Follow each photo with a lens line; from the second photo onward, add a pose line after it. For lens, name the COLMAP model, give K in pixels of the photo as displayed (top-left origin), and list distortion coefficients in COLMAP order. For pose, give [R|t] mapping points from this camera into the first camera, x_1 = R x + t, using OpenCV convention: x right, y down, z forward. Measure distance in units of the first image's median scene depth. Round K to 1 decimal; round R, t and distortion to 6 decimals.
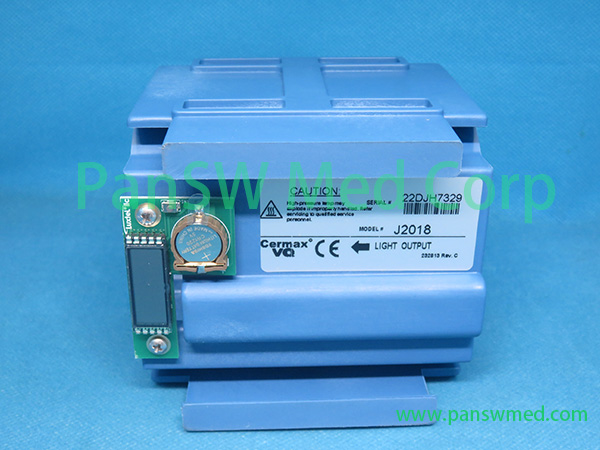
lens RADIAL K [[760.3, 0, 300.0], [0, 760.3, 225.0], [0, 0, 1]] dist [-0.091426, -0.068440]
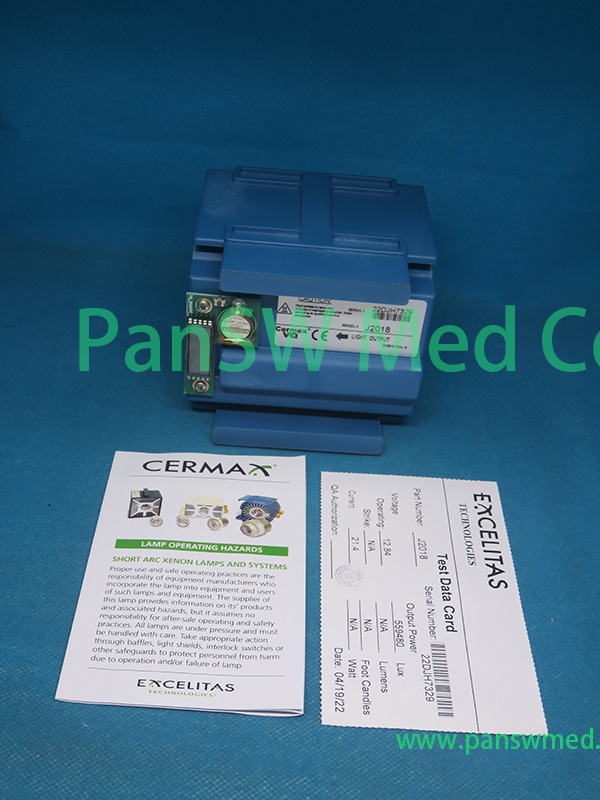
lens RADIAL K [[1013.7, 0, 300.0], [0, 1013.7, 400.0], [0, 0, 1]] dist [-0.091426, -0.068440]
pose [[0.995299, 0.095902, 0.013513, -0.017690], [-0.096365, 0.966708, 0.237042, -0.316795], [0.009670, -0.237230, 0.971405, -0.973640]]
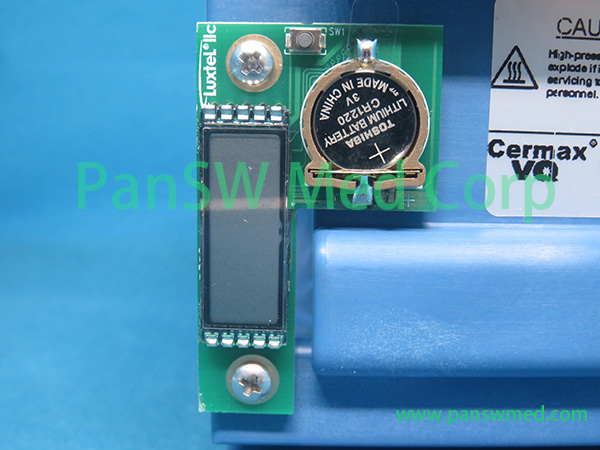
lens RADIAL K [[760.3, 0, 300.0], [0, 760.3, 225.0], [0, 0, 1]] dist [-0.091426, -0.068440]
pose [[0.998412, 0.015041, -0.054283, -0.140657], [-0.028249, 0.967445, -0.251501, 0.189489], [0.048733, 0.252635, 0.966334, 0.558662]]
